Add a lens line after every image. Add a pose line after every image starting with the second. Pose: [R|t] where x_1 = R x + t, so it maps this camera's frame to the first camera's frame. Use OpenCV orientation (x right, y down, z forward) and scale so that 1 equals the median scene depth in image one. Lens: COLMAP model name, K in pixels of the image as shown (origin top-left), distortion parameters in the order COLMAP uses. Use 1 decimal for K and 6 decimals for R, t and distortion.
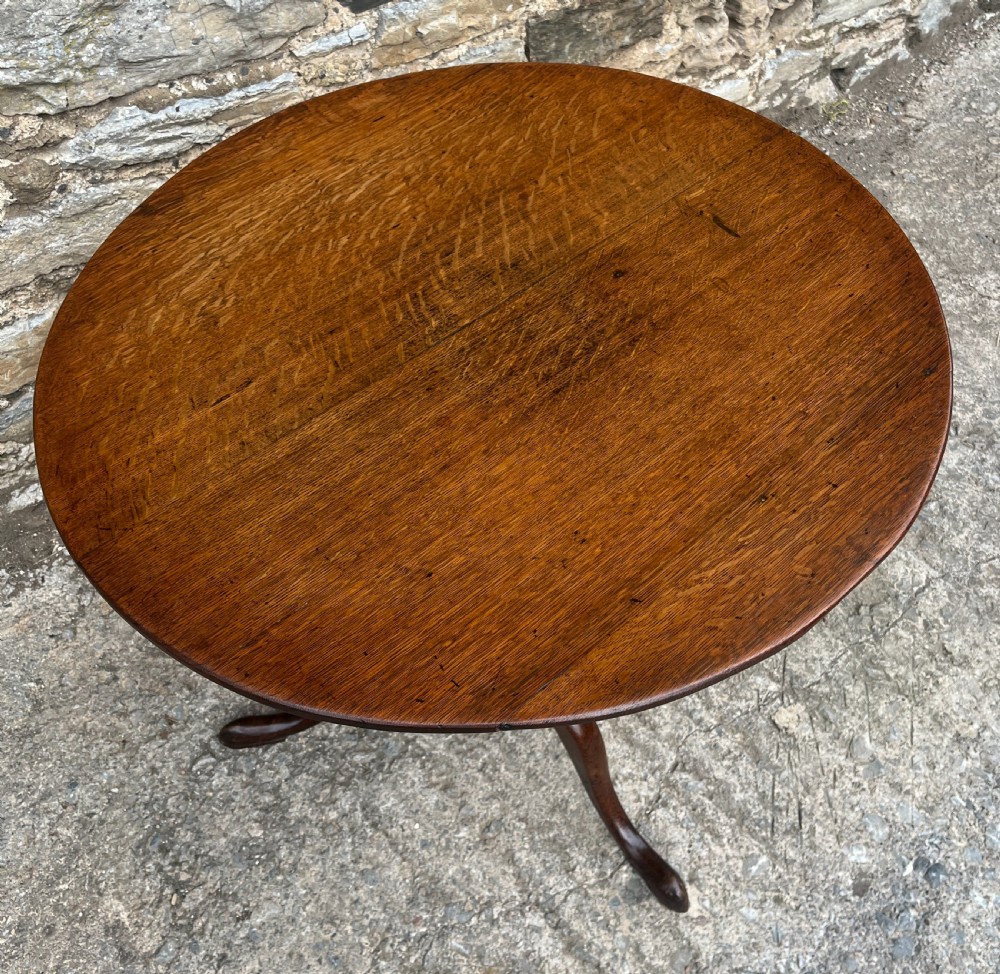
lens RADIAL K [[1114.7, 0, 500.3], [0, 1114.7, 451.7], [0, 0, 1]] dist [0.011736, 0.035459]
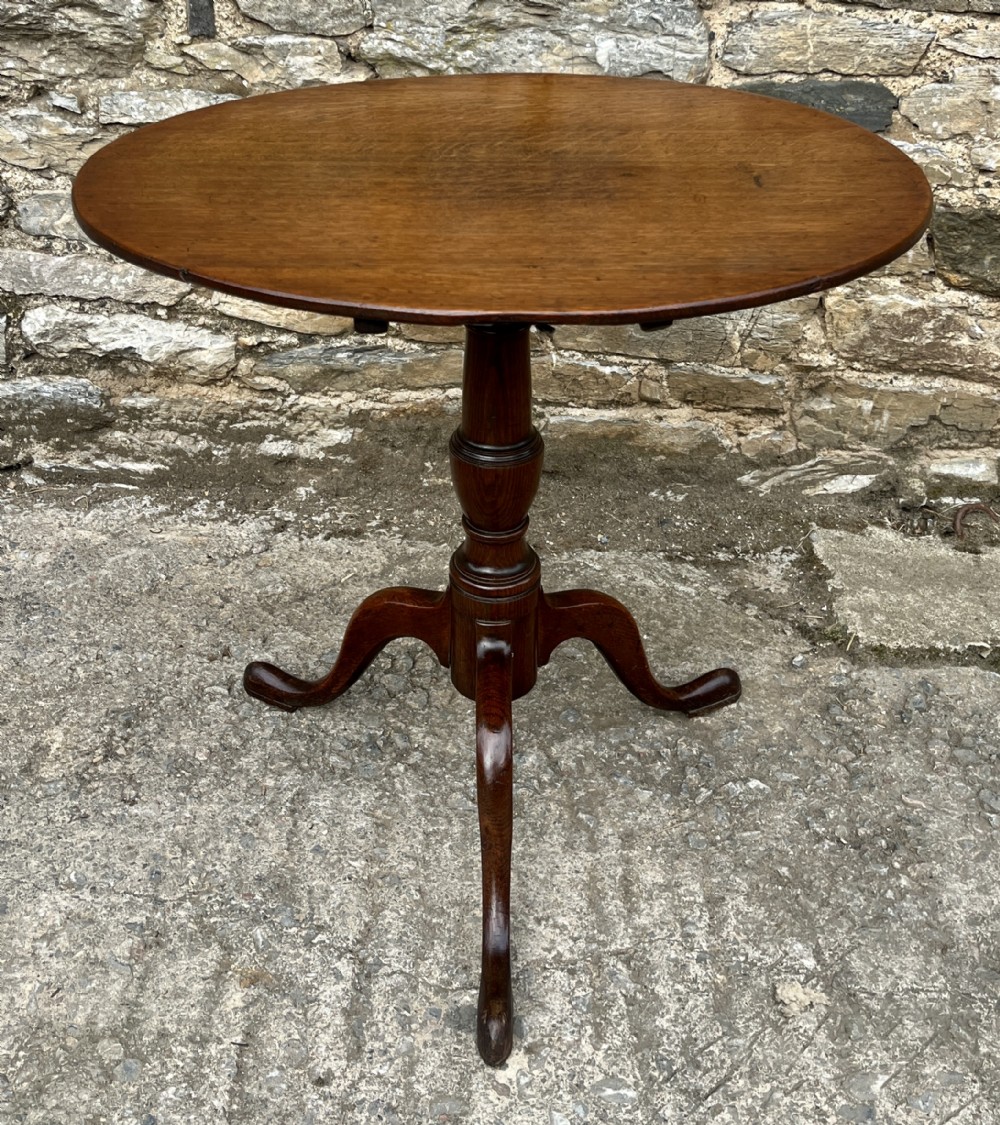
lens RADIAL K [[1469.2, 0, 502.8], [0, 1469.2, 354.4], [0, 0, 1]] dist [0.097264, -0.186301]
pose [[0.759414, 0.270473, -0.591722, 0.601085], [-0.514840, 0.805888, -0.292378, 0.300147], [0.397781, 0.526678, 0.751252, 0.003469]]
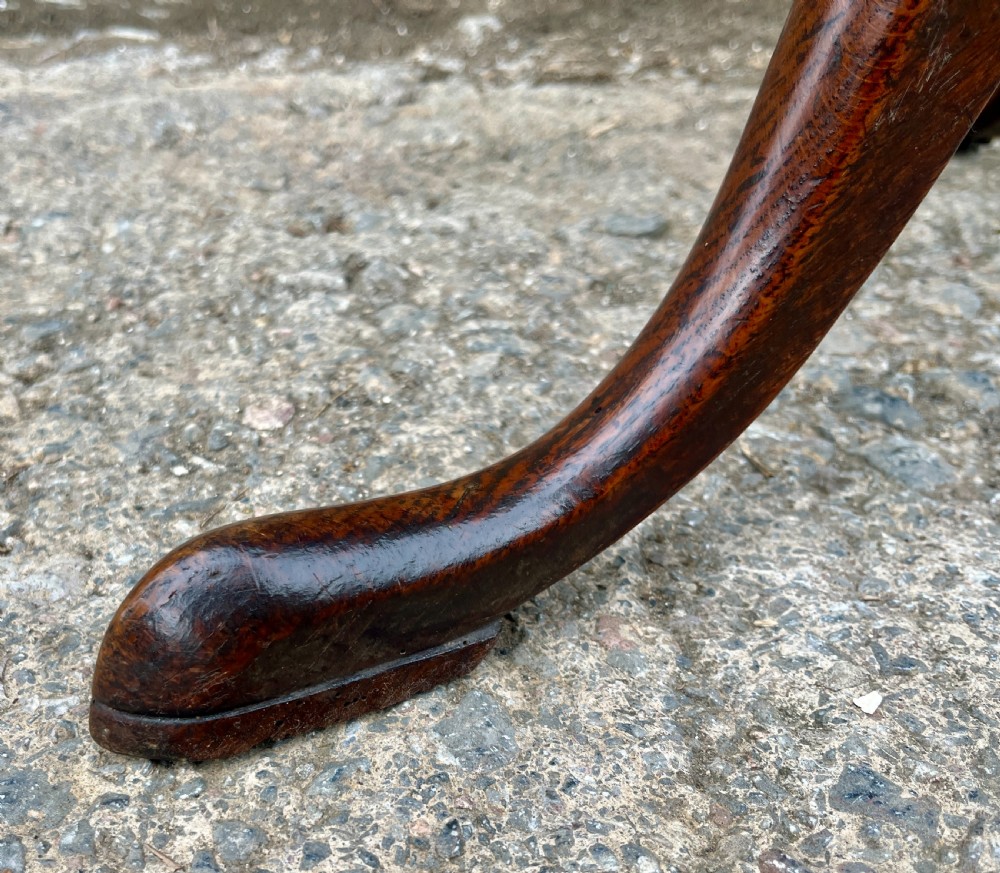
lens RADIAL K [[1121.2, 0, 354.3], [0, 1121.2, 436.6], [0, 0, 1]] dist [0.027277, -0.049226]
pose [[0.665484, 0.324019, -0.672416, -0.025194], [-0.546287, 0.825307, -0.142962, 0.366561], [0.508627, 0.462471, 0.726236, 0.814178]]
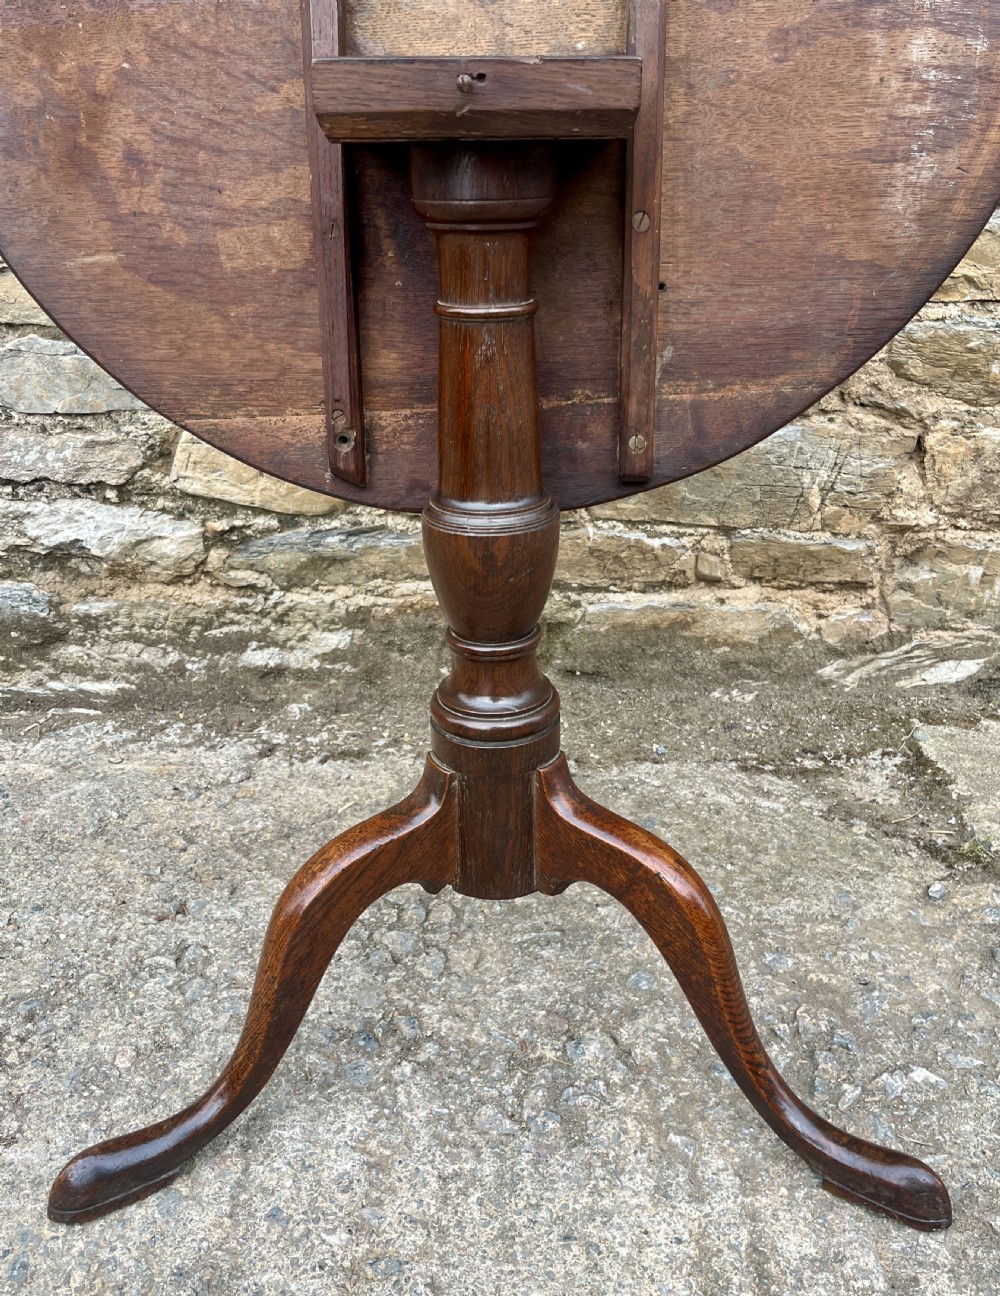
lens RADIAL K [[1144.6, 0, 511.8], [0, 1144.6, 634.6], [0, 0, 1]] dist [0.038578, -0.038582]
pose [[0.761569, 0.230765, -0.605607, 0.299454], [-0.484448, 0.823422, -0.295444, 0.222681], [0.430492, 0.518386, 0.738886, 0.469355]]
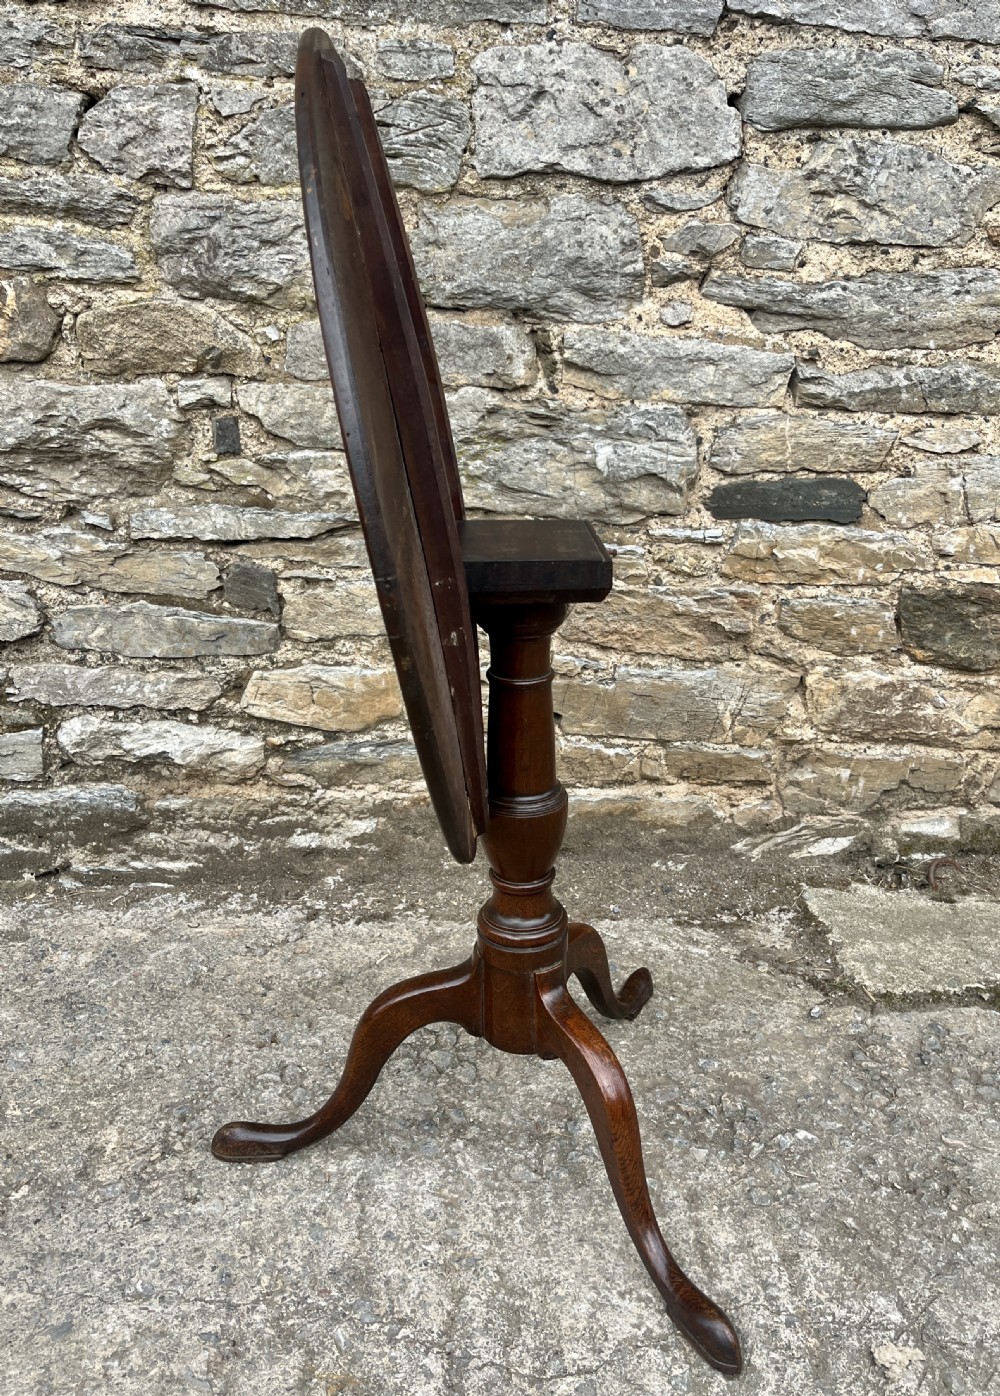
lens RADIAL K [[1189.1, 0, 525.3], [0, 1189.1, 699.7], [0, 0, 1]] dist [0.062963, -0.069783]
pose [[0.814620, 0.200912, -0.544086, 0.425783], [-0.451723, 0.808168, -0.377903, 0.315223], [0.363787, 0.553624, 0.749106, 0.126172]]
